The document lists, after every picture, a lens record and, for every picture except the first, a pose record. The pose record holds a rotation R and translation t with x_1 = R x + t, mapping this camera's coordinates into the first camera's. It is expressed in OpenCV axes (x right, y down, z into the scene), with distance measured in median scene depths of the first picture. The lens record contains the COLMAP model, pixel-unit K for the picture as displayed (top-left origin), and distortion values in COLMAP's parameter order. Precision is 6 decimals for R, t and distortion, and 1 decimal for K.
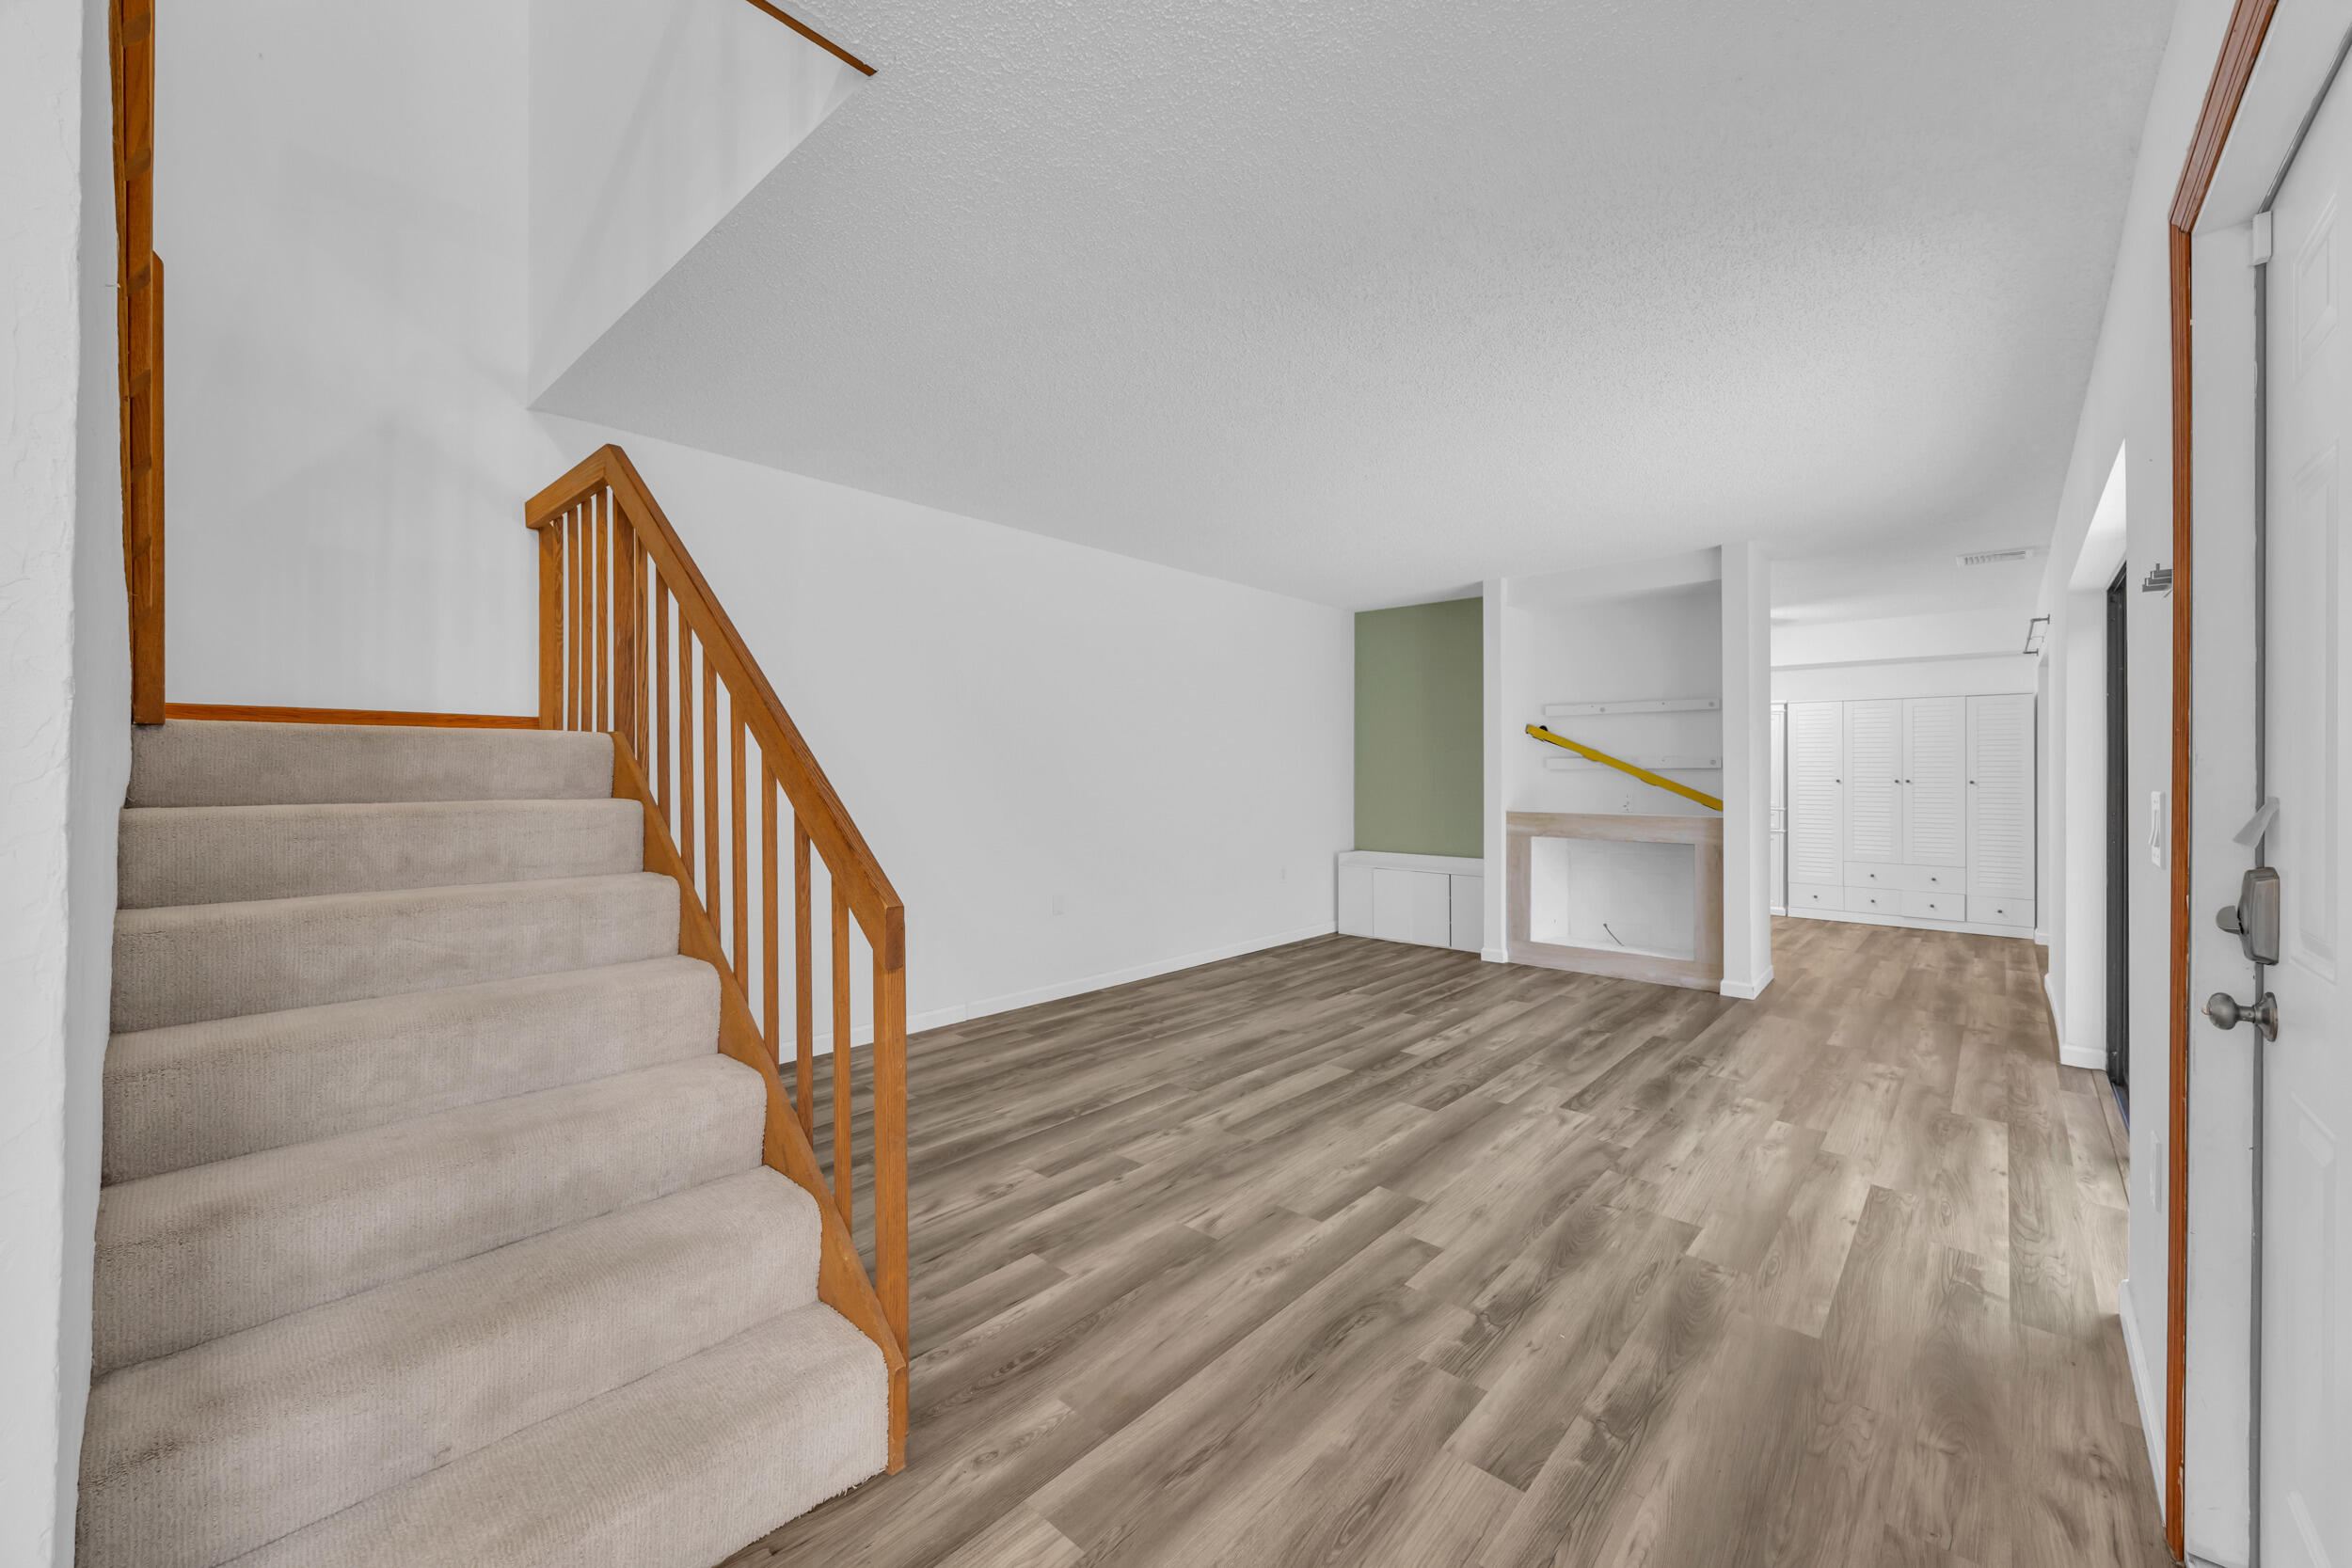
lens RADIAL K [[909.2, 0, 1170.6], [0, 909.2, 766.5], [0, 0, 1]] dist [-0.002305, -0.000033]
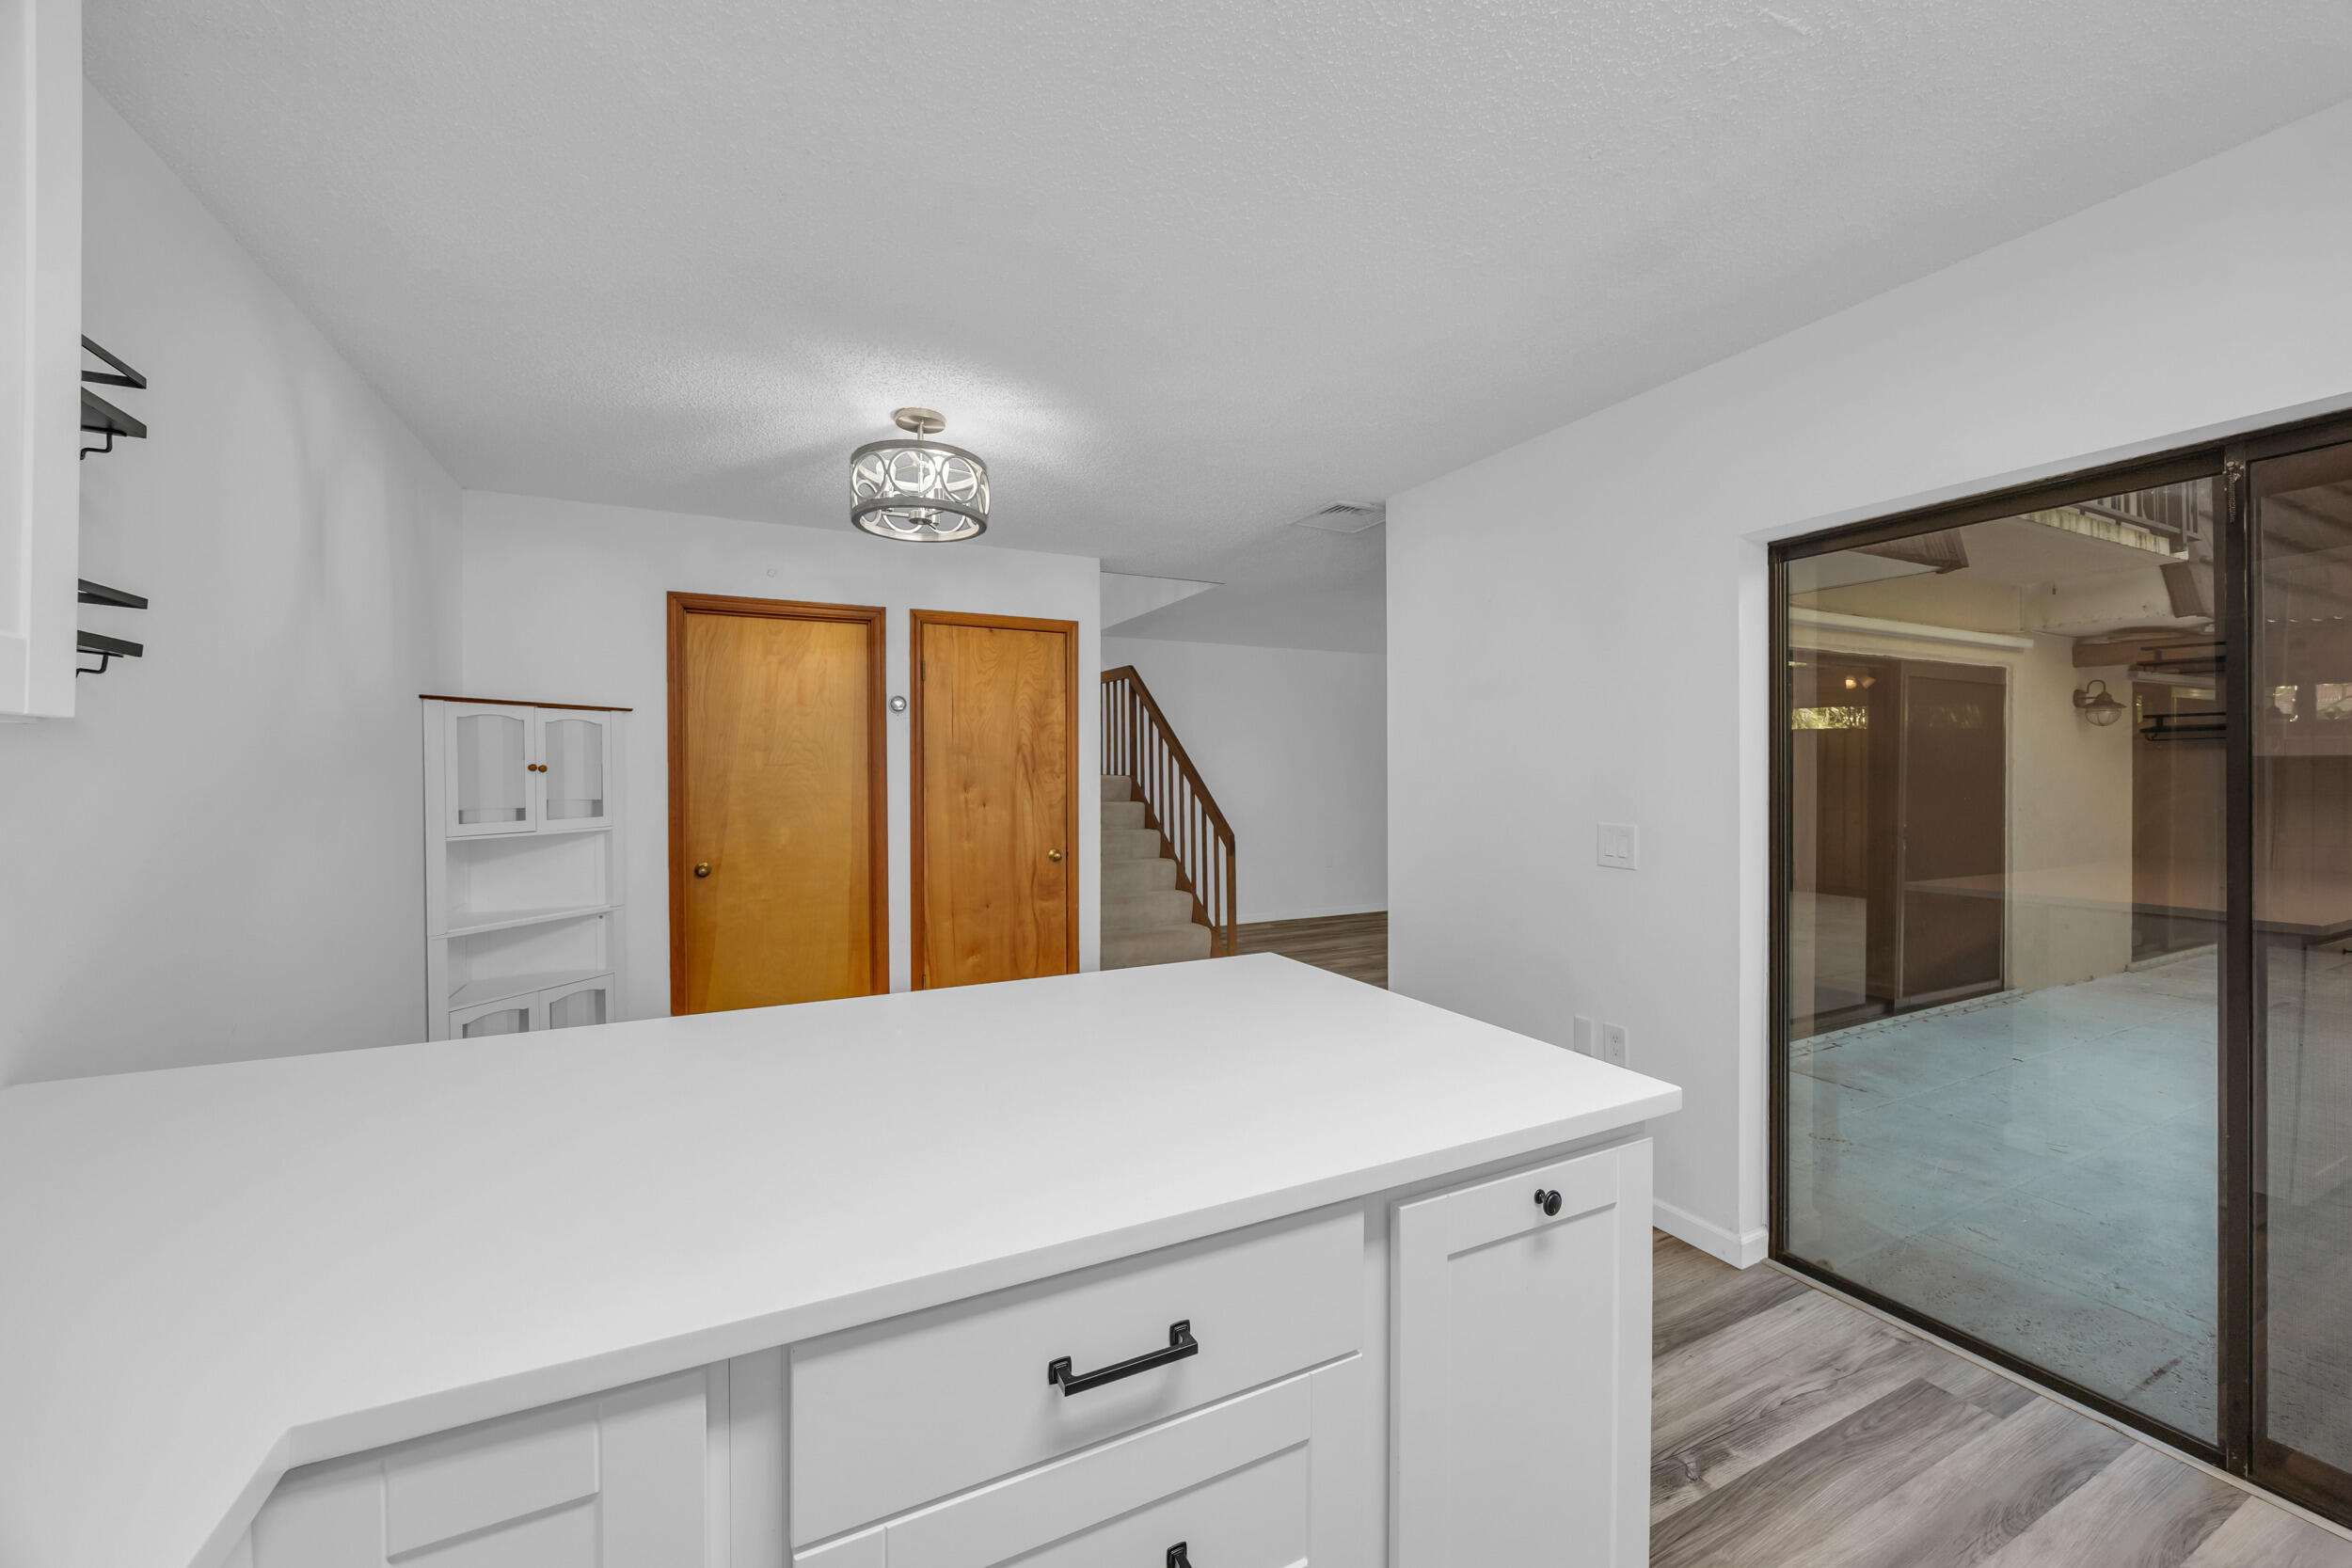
lens RADIAL K [[901.3, 0, 1177.4], [0, 901.3, 776.4], [0, 0, 1]] dist [-0.004589, 0.000231]
pose [[0.930952, -0.005725, -0.365097, 0.386304], [0.010155, 0.999896, 0.010215, -0.051575], [0.365000, -0.013217, 0.930914, -1.155361]]
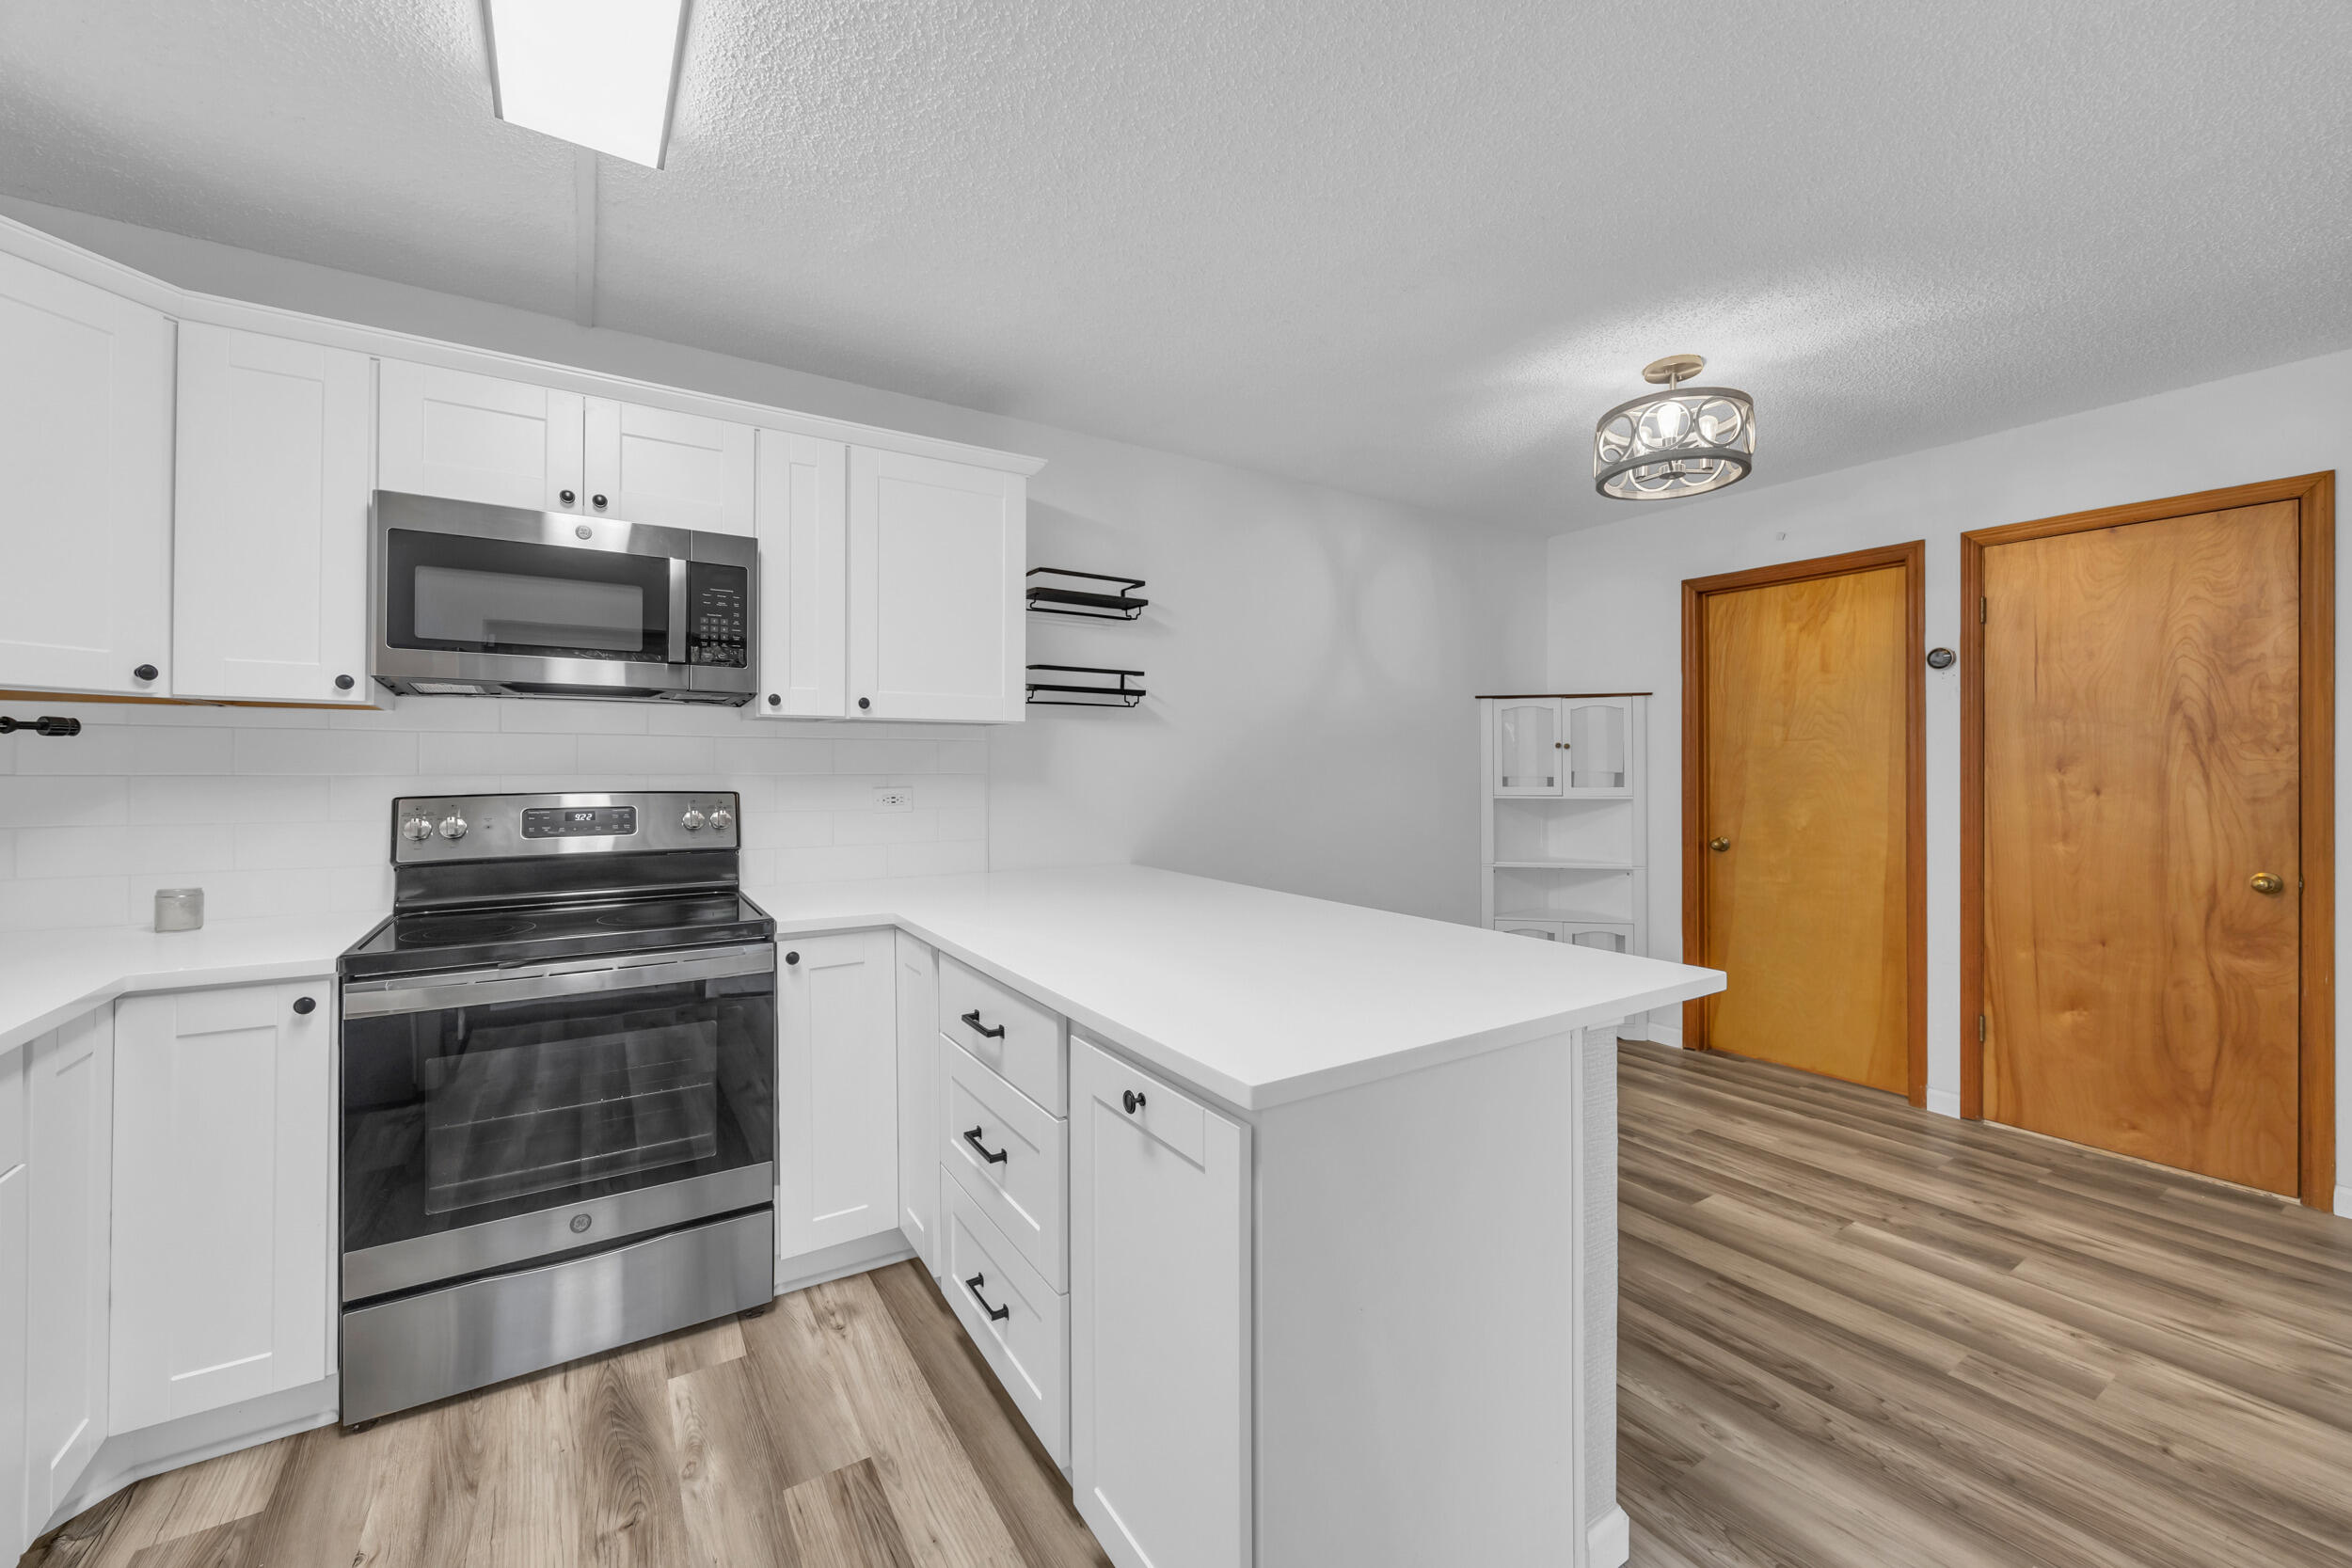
lens RADIAL K [[909.2, 0, 1170.6], [0, 909.2, 766.5], [0, 0, 1]] dist [-0.002305, -0.000033]
pose [[-0.262186, -0.004330, -0.965008, 0.788554], [0.004751, 0.999972, -0.005778, -0.020525], [0.965006, -0.006100, -0.262158, -0.622513]]
